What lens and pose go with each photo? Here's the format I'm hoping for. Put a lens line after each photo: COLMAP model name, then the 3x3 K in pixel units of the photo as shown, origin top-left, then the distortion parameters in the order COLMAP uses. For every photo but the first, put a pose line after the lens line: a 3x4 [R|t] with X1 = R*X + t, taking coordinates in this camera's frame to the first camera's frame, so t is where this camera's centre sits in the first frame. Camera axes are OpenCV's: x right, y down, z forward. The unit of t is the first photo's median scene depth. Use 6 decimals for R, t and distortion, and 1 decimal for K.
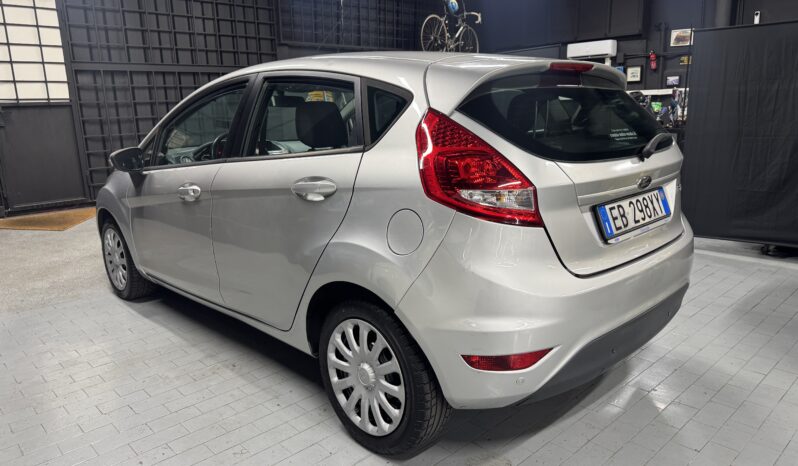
lens RADIAL K [[568.5, 0, 399.0], [0, 568.5, 233.0], [0, 0, 1]] dist [0.007877, 0.004450]
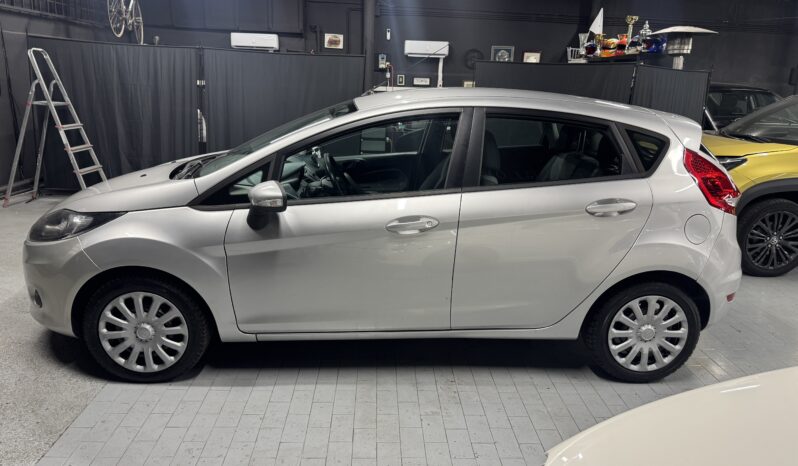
lens RADIAL K [[557.5, 0, 399.0], [0, 557.5, 233.0], [0, 0, 1]] dist [0.063695, 0.000016]
pose [[0.659728, -0.153501, 0.735660, -0.952798], [0.115698, 0.987993, 0.102395, -0.140064], [-0.742545, 0.017561, 0.669566, 0.324628]]
